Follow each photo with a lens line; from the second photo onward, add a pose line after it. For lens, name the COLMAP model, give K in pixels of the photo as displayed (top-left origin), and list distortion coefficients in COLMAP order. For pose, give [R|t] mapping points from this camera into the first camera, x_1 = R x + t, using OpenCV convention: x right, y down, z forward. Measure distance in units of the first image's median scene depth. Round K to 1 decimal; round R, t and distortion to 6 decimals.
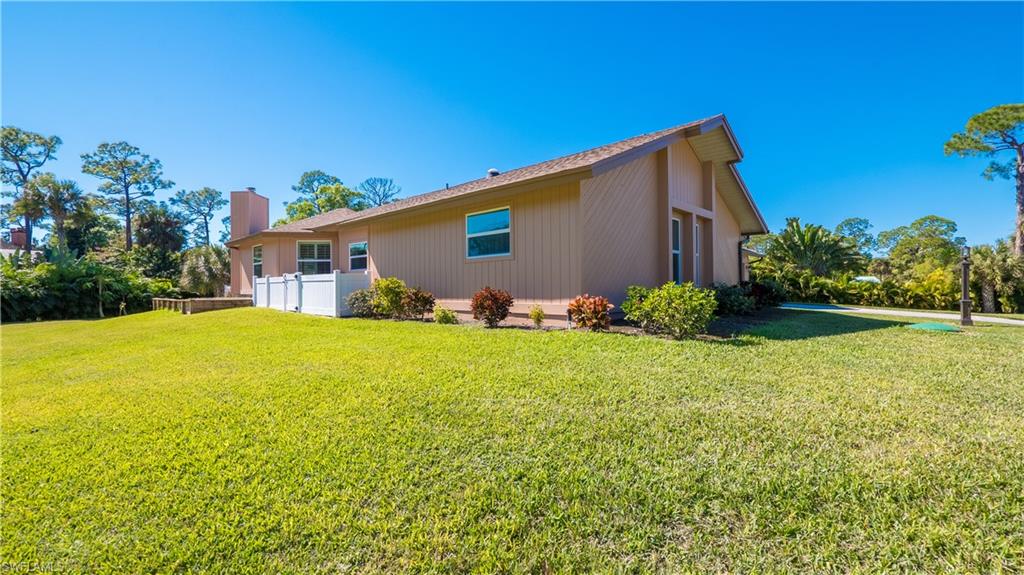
lens RADIAL K [[430.2, 0, 513.1], [0, 430.2, 287.1], [0, 0, 1]] dist [-0.006599, 0.001001]
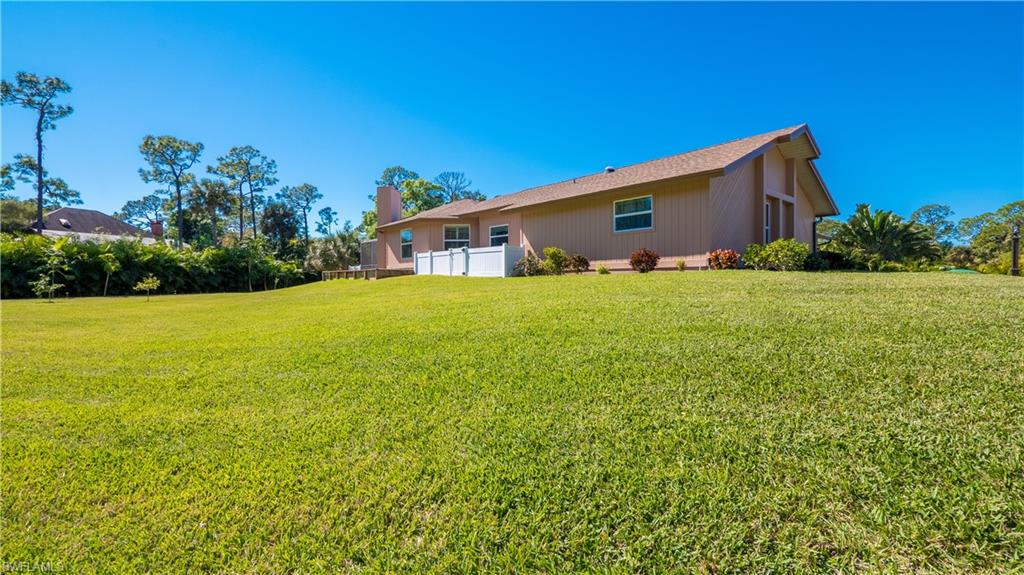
lens RADIAL K [[430.2, 0, 511.4], [0, 430.2, 285.1], [0, 0, 1]] dist [-0.006599, 0.001001]
pose [[0.994276, 0.008487, -0.106509, -0.090103], [-0.006807, 0.999847, 0.016121, 0.027093], [0.106629, -0.015303, 0.994181, -0.140881]]
